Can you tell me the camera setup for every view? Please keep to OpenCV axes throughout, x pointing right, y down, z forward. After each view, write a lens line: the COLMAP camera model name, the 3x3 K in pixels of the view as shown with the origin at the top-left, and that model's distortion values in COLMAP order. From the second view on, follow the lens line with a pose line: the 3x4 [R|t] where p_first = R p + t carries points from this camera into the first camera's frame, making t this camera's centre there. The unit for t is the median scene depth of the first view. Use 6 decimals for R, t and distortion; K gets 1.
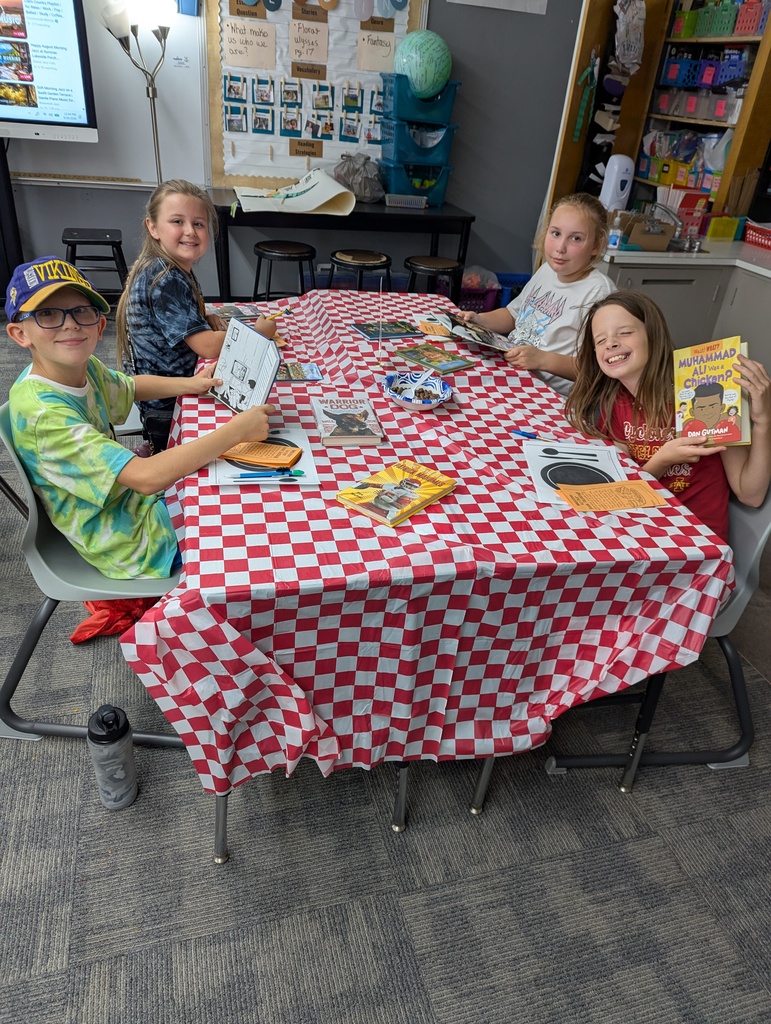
lens RADIAL K [[690.4, 0, 385.5], [0, 690.4, 512.0], [0, 0, 1]] dist [-0.000200, -0.003719]
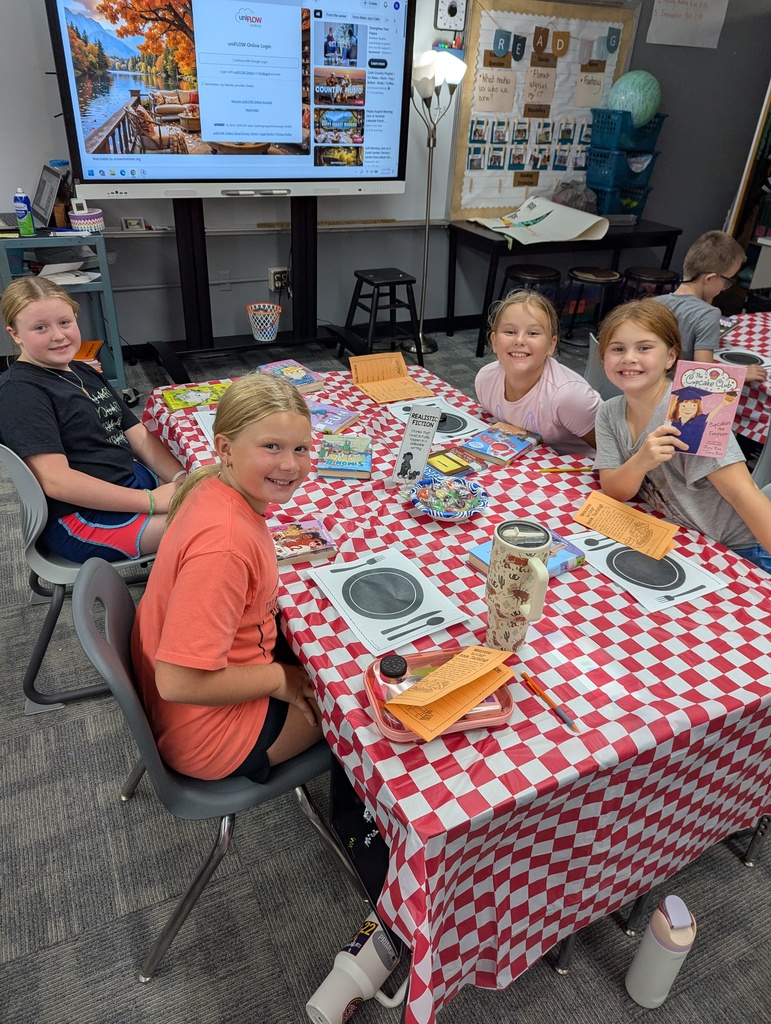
lens RADIAL K [[690.4, 0, 385.5], [0, 690.4, 512.0], [0, 0, 1]] dist [-0.000200, -0.003719]
pose [[0.985154, -0.124530, 0.118167, -0.567152], [0.122216, 0.992145, 0.026658, -0.056355], [-0.120559, -0.011820, 0.992636, -0.084978]]
